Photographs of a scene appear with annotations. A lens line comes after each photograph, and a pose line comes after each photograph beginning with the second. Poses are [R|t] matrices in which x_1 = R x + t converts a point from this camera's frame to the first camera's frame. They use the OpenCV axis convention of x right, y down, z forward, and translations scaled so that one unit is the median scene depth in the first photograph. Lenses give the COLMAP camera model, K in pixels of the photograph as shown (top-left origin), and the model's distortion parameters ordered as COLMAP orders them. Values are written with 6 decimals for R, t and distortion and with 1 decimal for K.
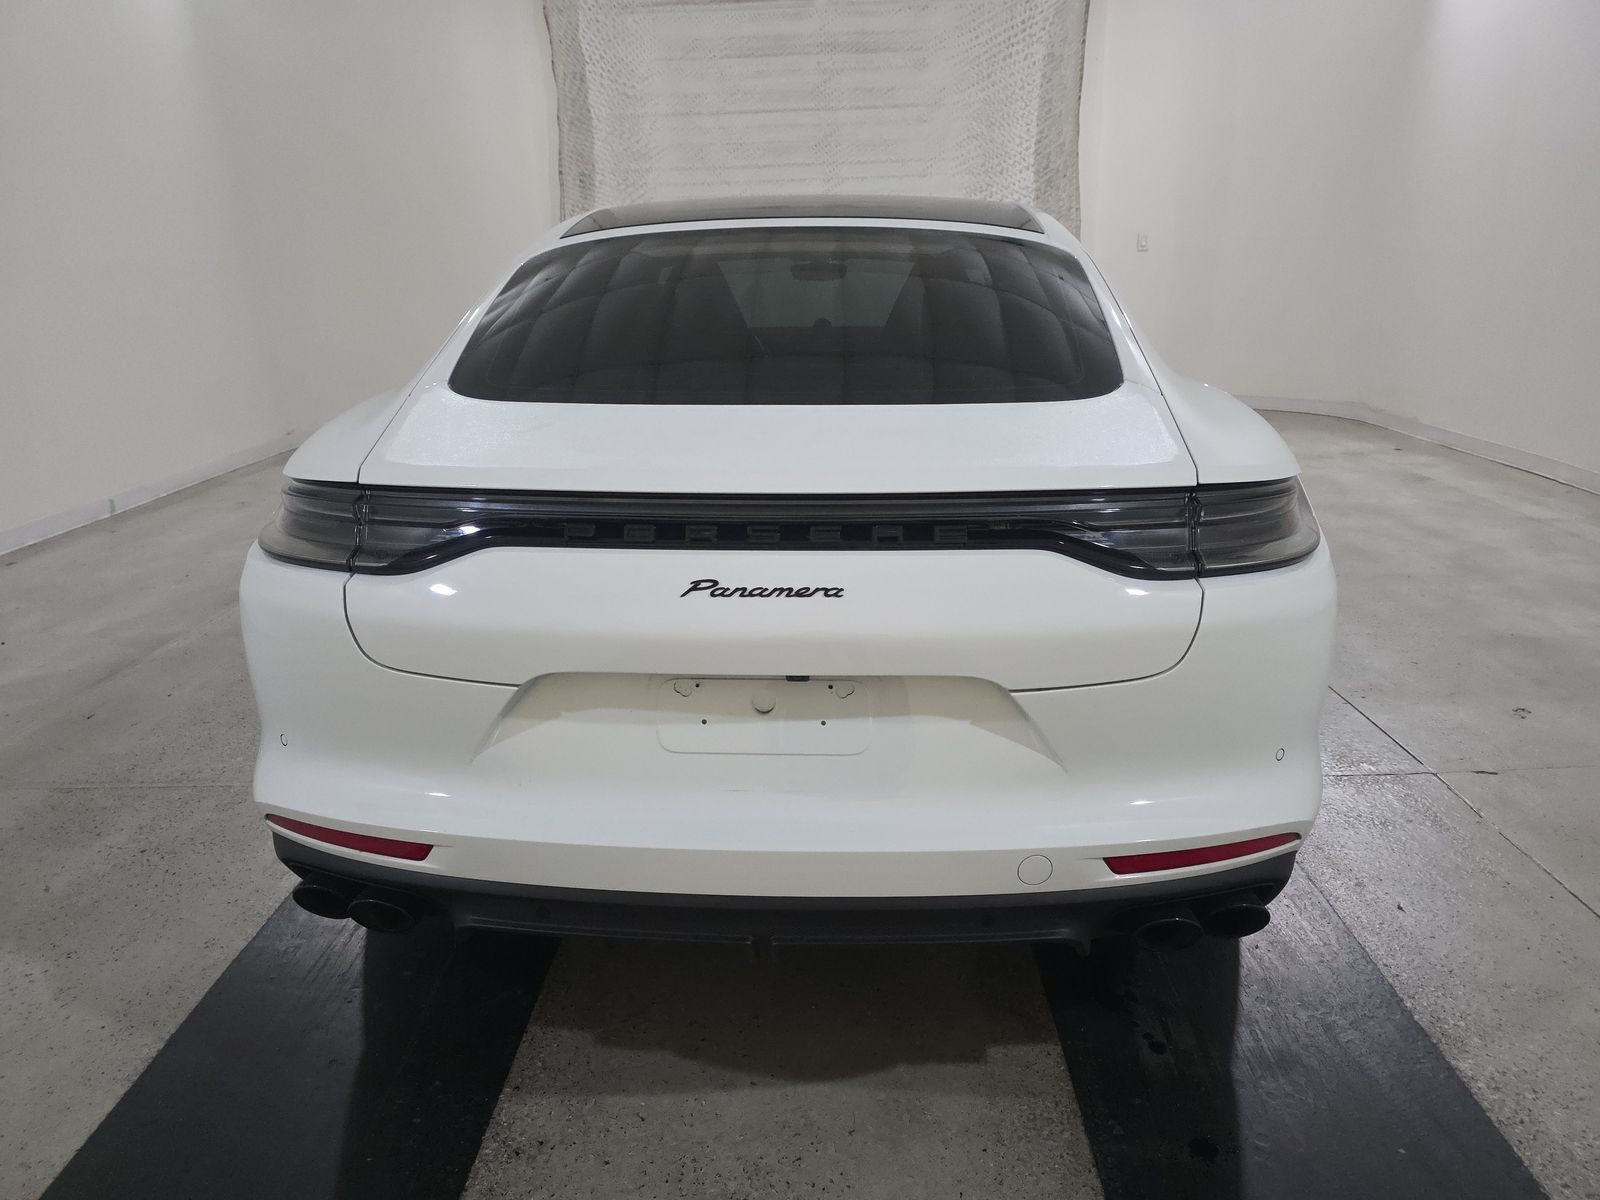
lens RADIAL K [[1089.6, 0, 798.7], [0, 1089.6, 588.9], [0, 0, 1]] dist [0.043165, -0.032637]
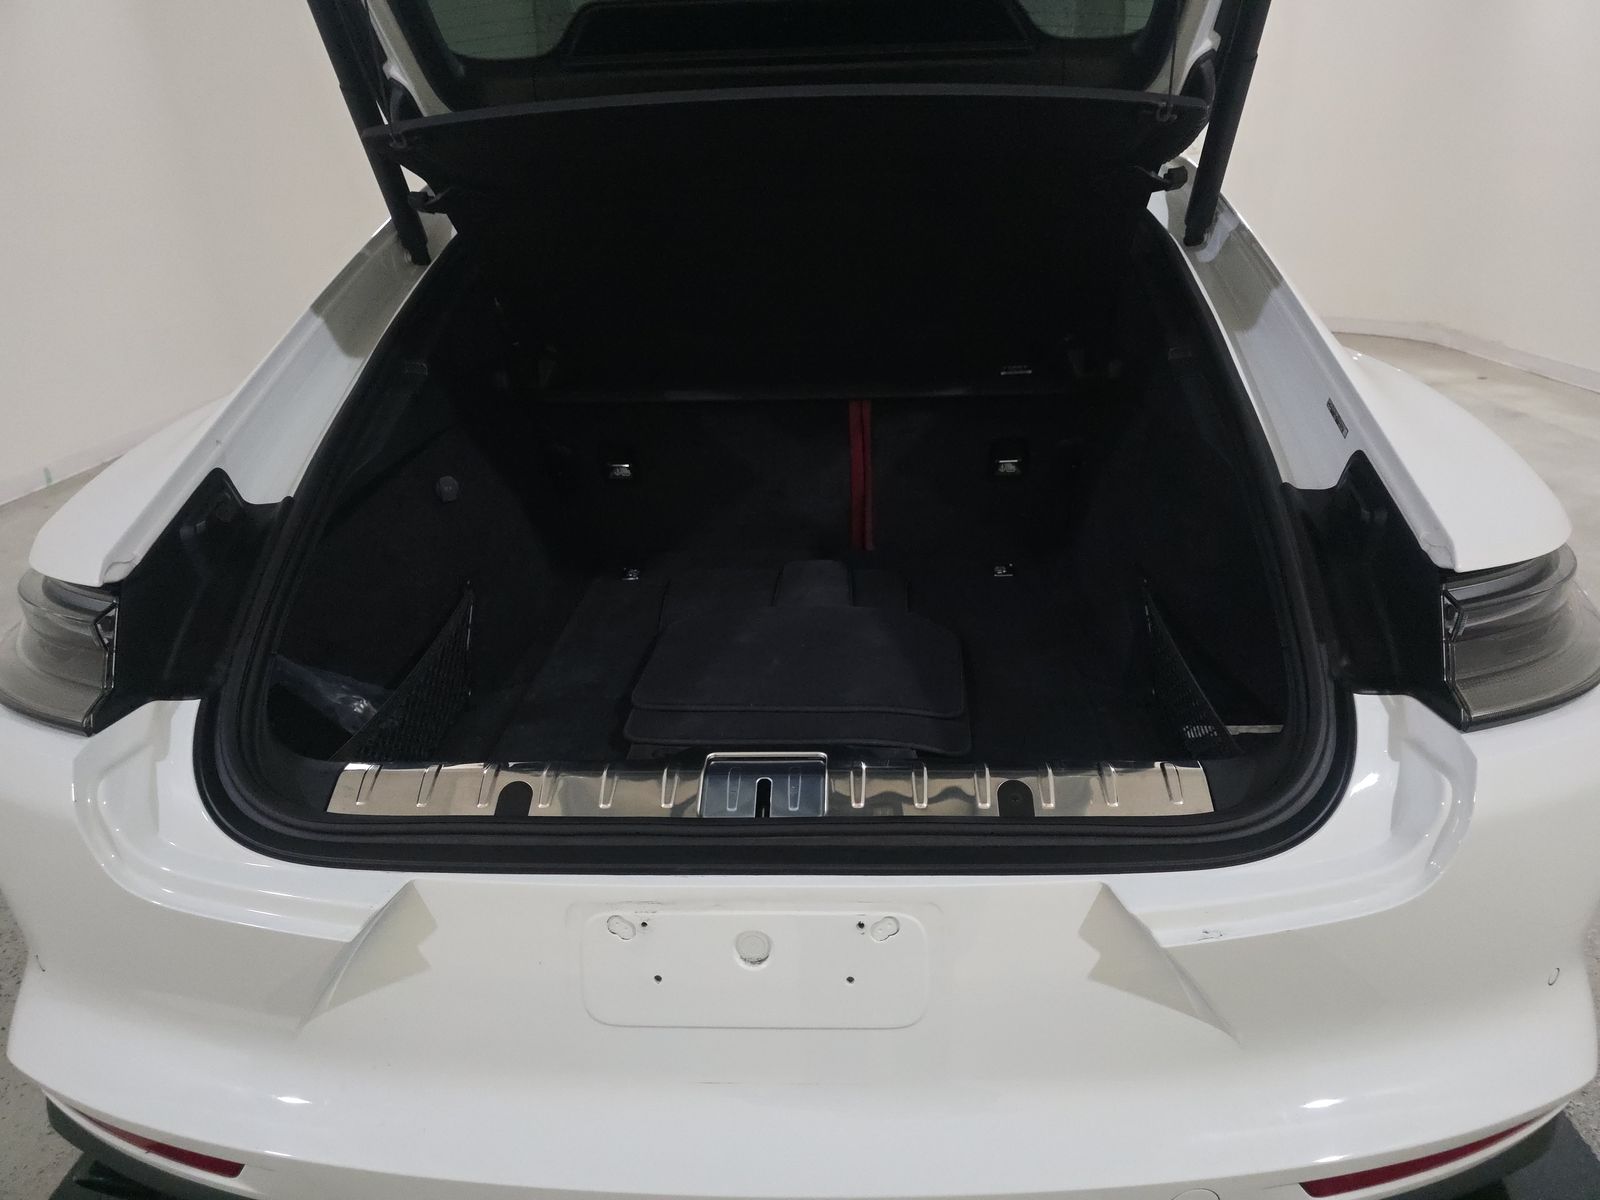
lens RADIAL K [[1089.6, 0, 792.5], [0, 1089.6, 612.7], [0, 0, 1]] dist [0.043165, -0.032637]
pose [[0.999675, -0.010224, -0.023356, 0.001293], [0.012351, 0.995605, 0.092829, -0.027662], [0.022305, -0.093088, 0.995408, 0.076394]]
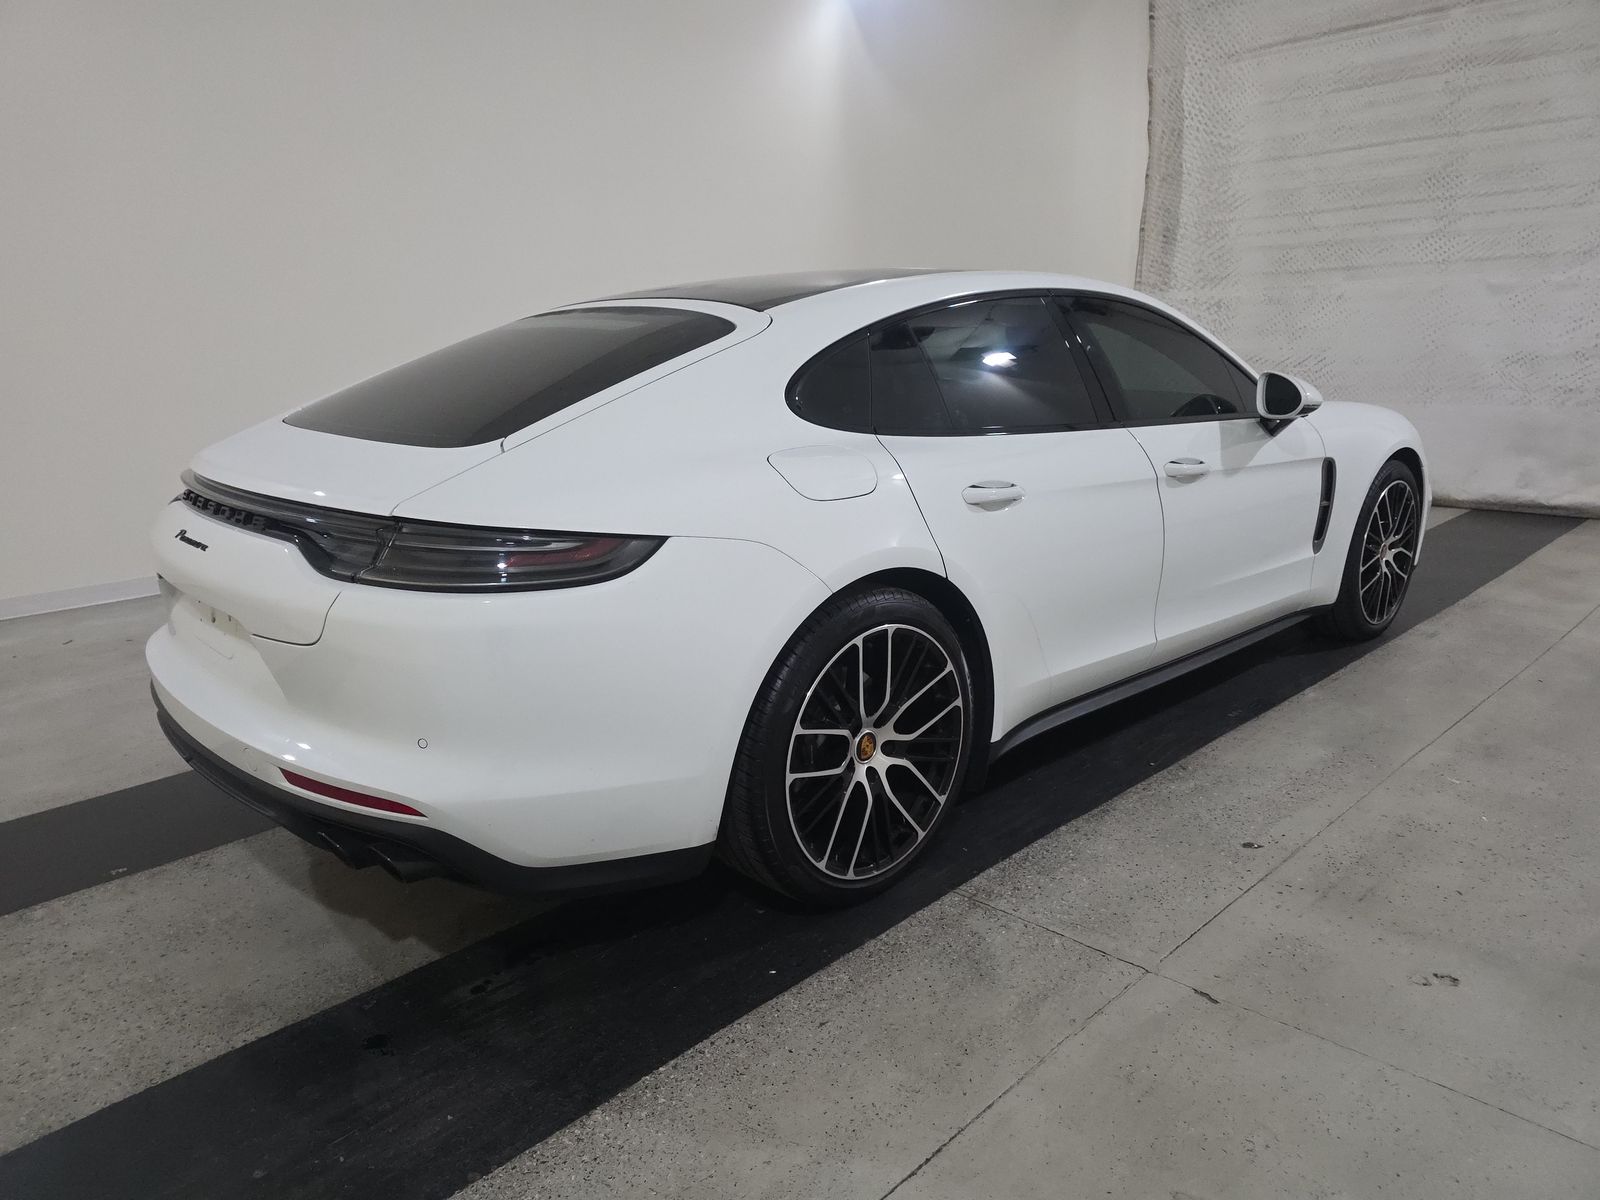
lens RADIAL K [[1089.6, 0, 794.8], [0, 1089.6, 606.9], [0, 0, 1]] dist [0.043165, -0.032637]
pose [[0.710744, 0.178502, -0.680427, 0.316937], [-0.195113, 0.979342, 0.053113, -0.029947], [0.675851, 0.095011, 0.730889, 0.076483]]
